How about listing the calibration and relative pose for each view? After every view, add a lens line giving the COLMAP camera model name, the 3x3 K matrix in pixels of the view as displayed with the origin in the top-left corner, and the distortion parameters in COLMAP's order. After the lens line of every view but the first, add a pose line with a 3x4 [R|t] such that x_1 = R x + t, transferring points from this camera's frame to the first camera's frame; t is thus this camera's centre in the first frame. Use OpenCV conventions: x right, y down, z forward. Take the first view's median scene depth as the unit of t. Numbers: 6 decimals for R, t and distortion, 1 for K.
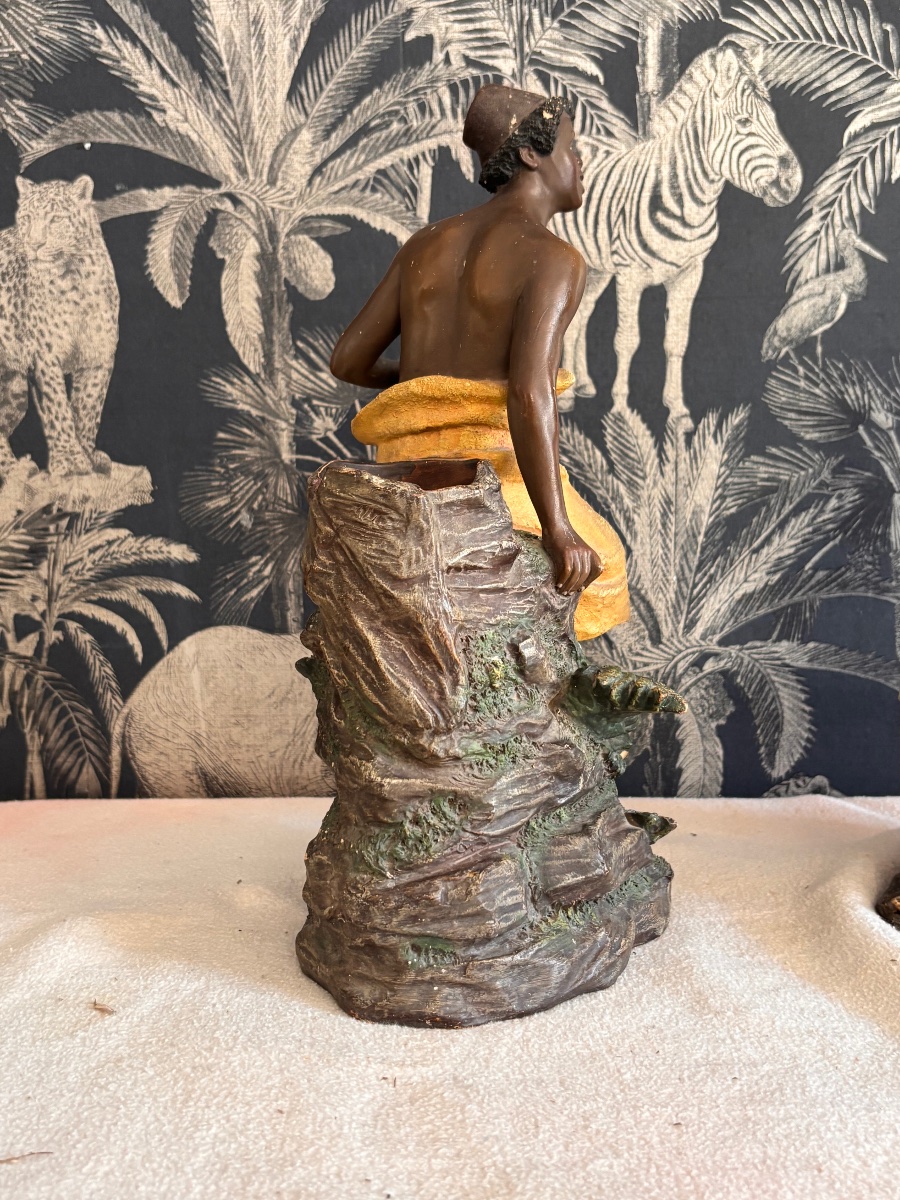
lens RADIAL K [[1345.8, 0, 436.8], [0, 1345.8, 589.8], [0, 0, 1]] dist [-0.001566, 0.000000]
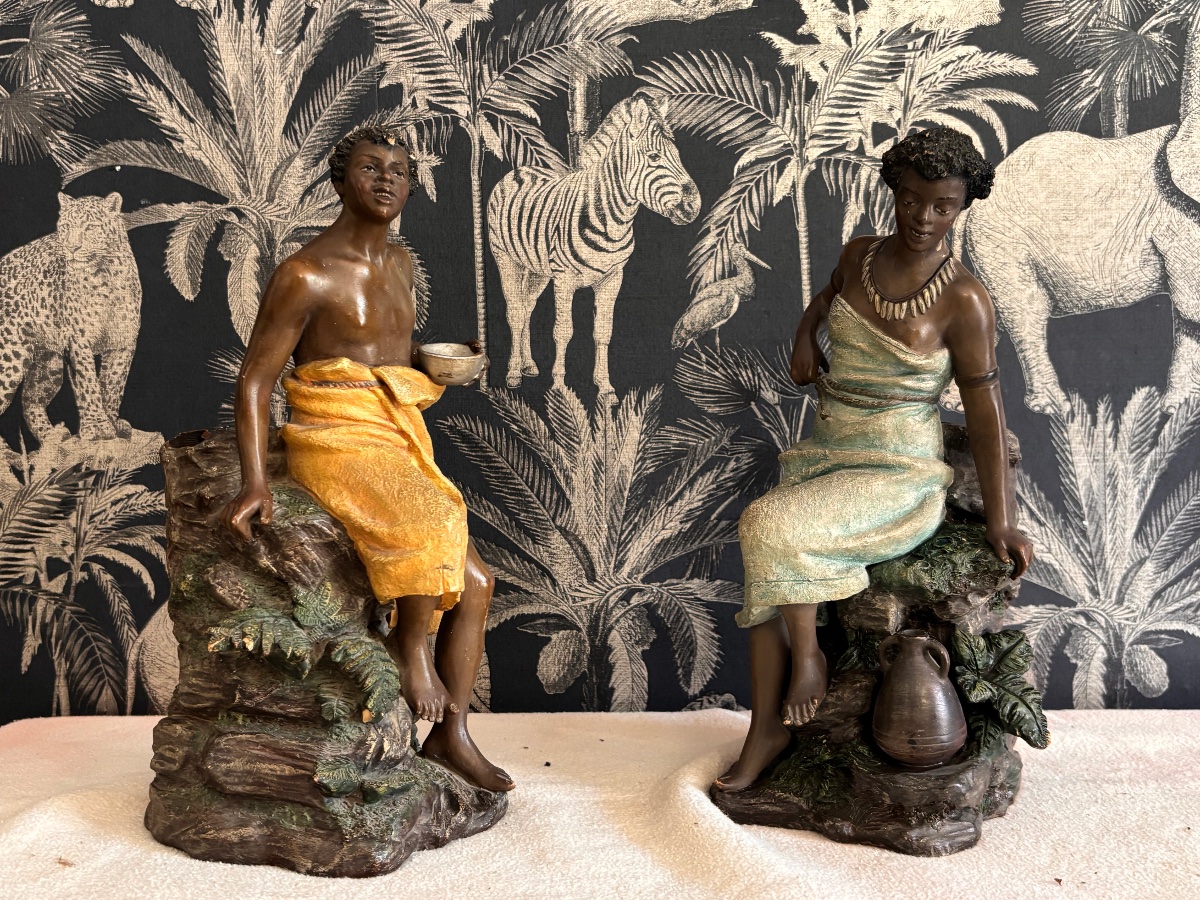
lens RADIAL K [[1345.8, 0, 606.1], [0, 1345.8, 440.9], [0, 0, 1]] dist [-0.001566, 0.000000]
pose [[0.999515, 0.003699, 0.030931, 0.144021], [-0.001192, 0.996738, -0.080699, 0.011731], [-0.031128, 0.080623, 0.996258, -0.201976]]
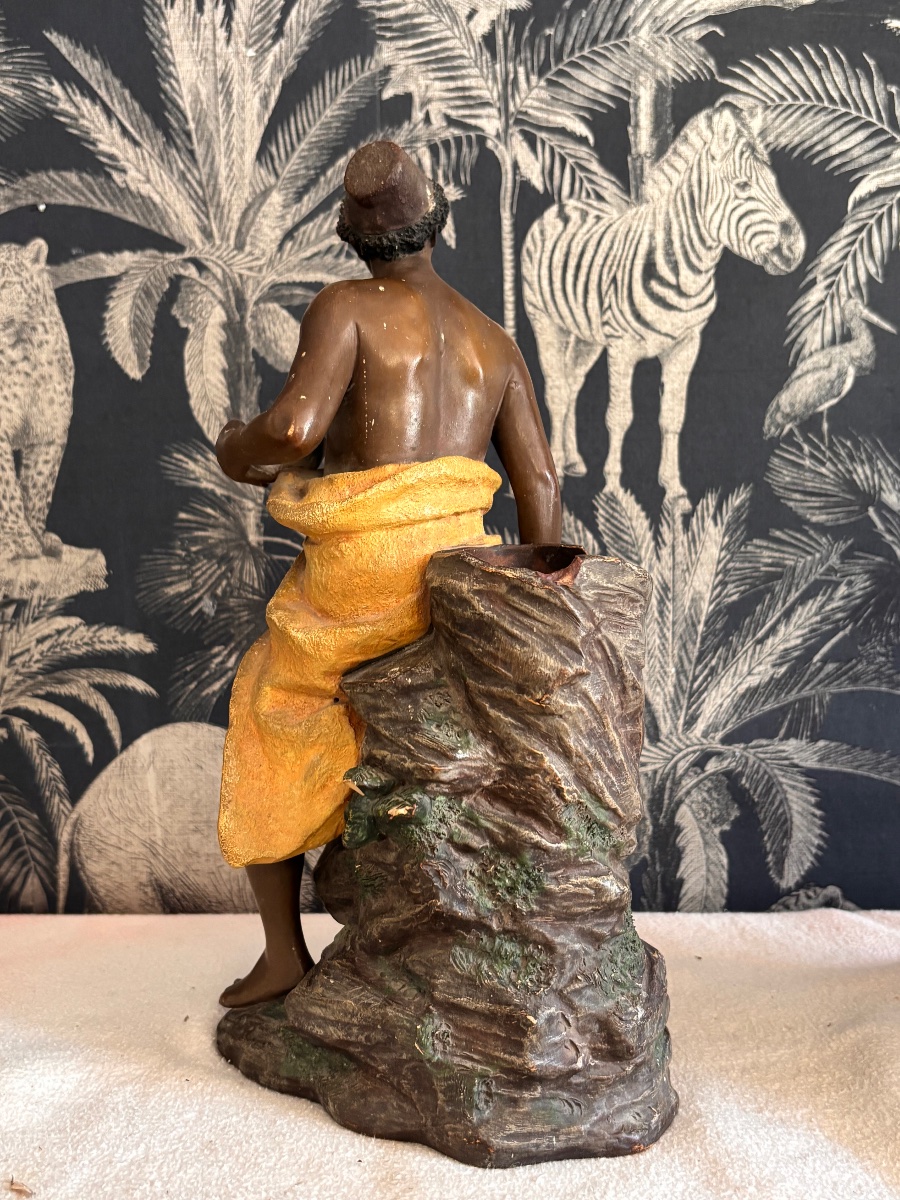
lens RADIAL K [[1345.8, 0, 443.2], [0, 1345.8, 584.7], [0, 0, 1]] dist [-0.001566, 0.000000]
pose [[0.999844, 0.001126, 0.017611, 0.002675], [-0.000095, 0.998293, -0.058408, -0.014117], [-0.017646, 0.058398, 0.998137, 0.078758]]
